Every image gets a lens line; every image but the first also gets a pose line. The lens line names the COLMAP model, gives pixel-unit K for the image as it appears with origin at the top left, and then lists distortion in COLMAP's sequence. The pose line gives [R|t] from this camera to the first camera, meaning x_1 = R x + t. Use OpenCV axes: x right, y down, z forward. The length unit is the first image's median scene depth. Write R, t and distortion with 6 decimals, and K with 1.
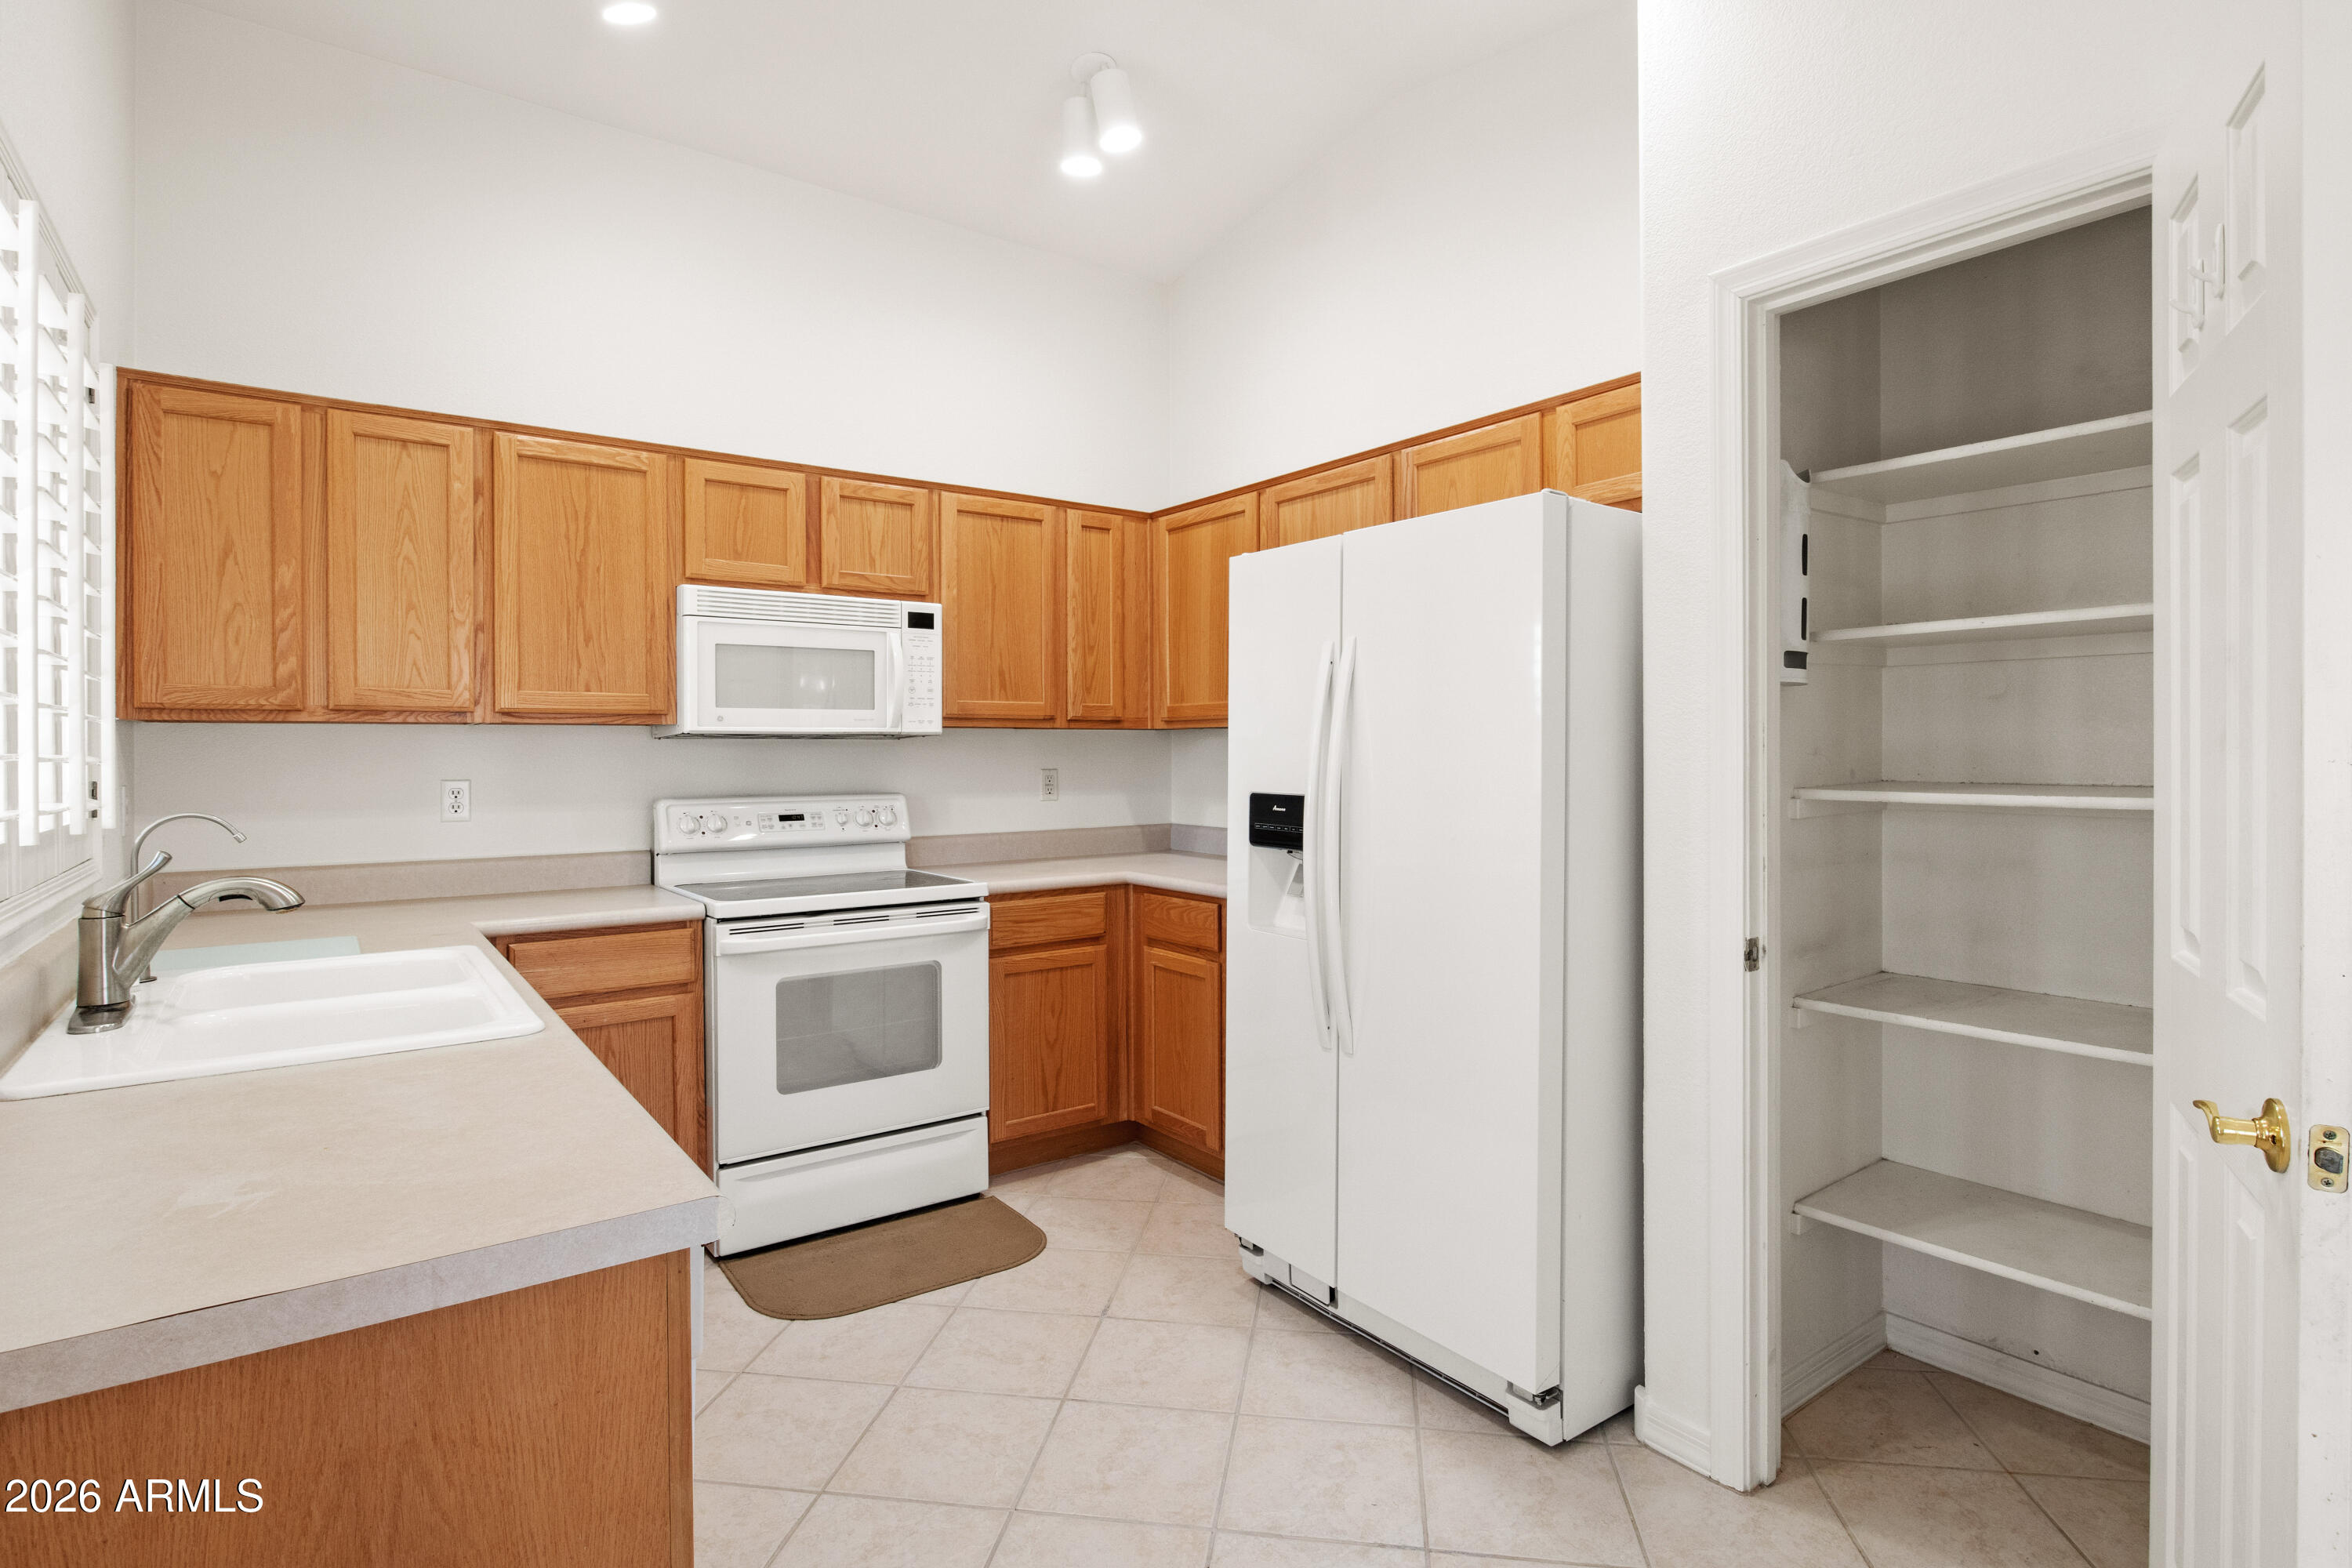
lens RADIAL K [[1179.7, 0, 1176.6], [0, 1179.7, 753.9], [0, 0, 1]] dist [-0.005810, 0.000160]
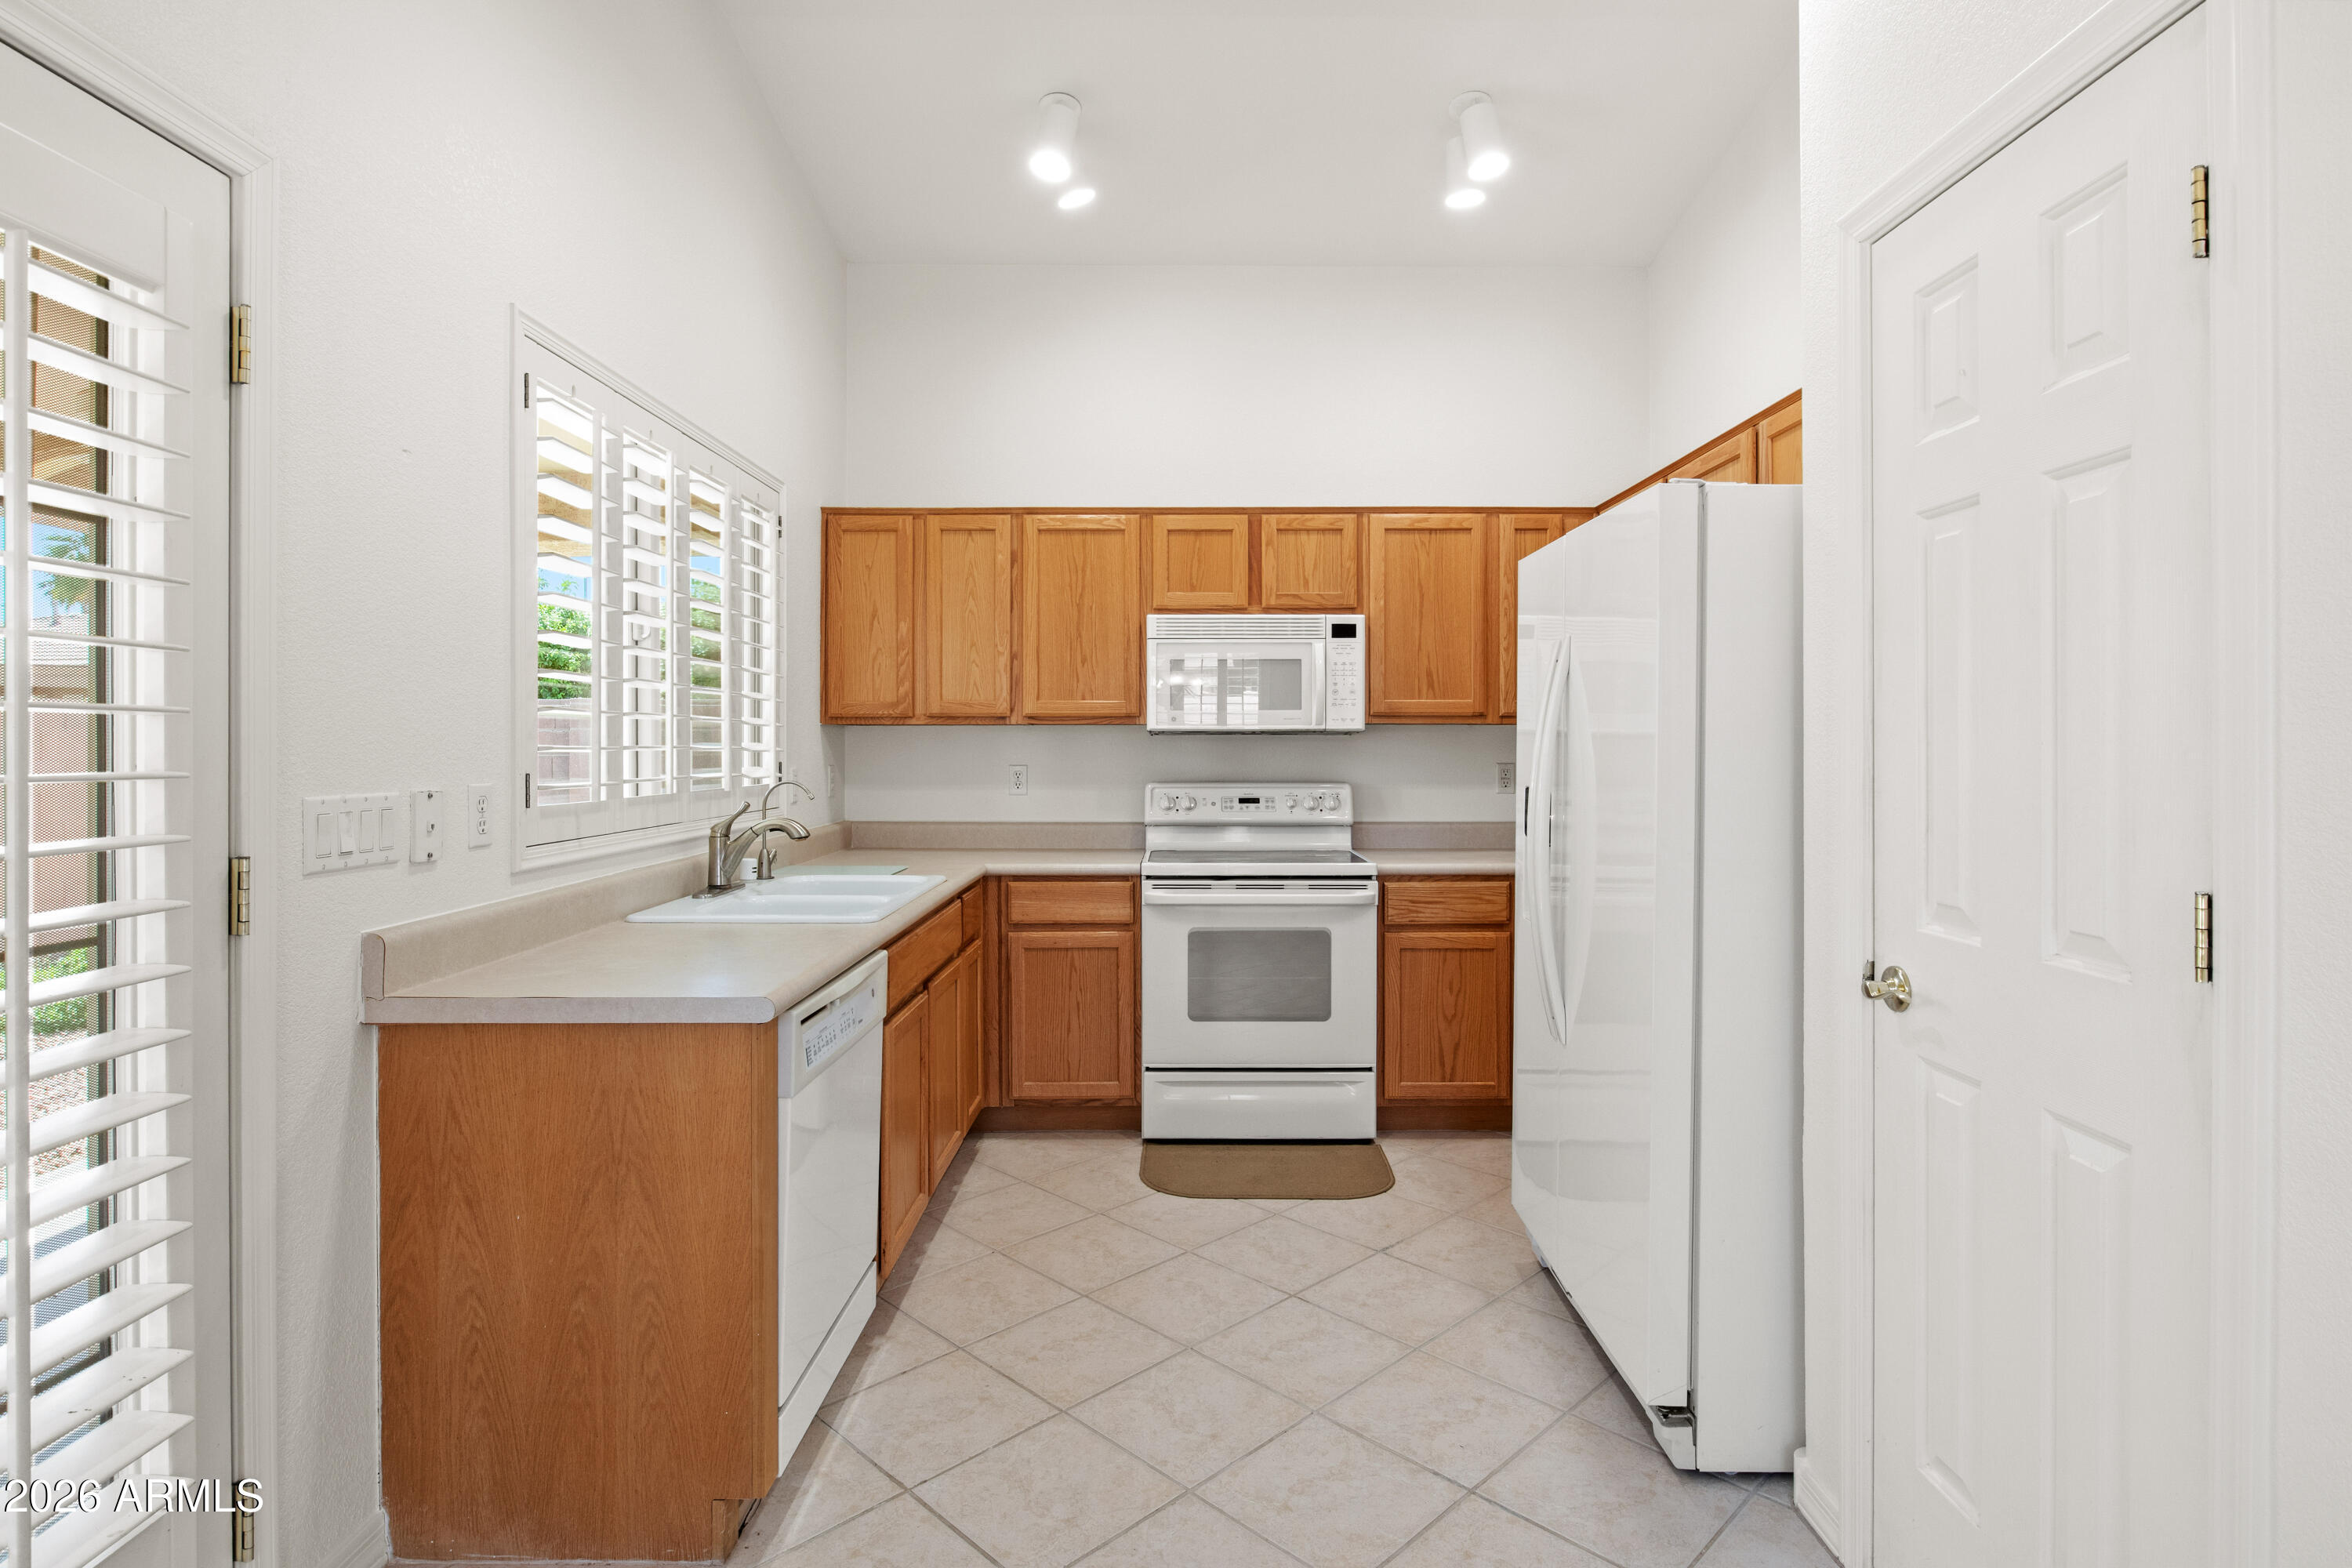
lens RADIAL K [[1194.0, 0, 1176.0], [0, 1194.0, 743.3], [0, 0, 1]] dist [-0.002356, 0.000265]
pose [[0.800834, 0.002317, -0.598882, 0.379301], [-0.004656, 0.999986, -0.002357, -0.001175], [0.598869, 0.004676, 0.800834, -0.021379]]
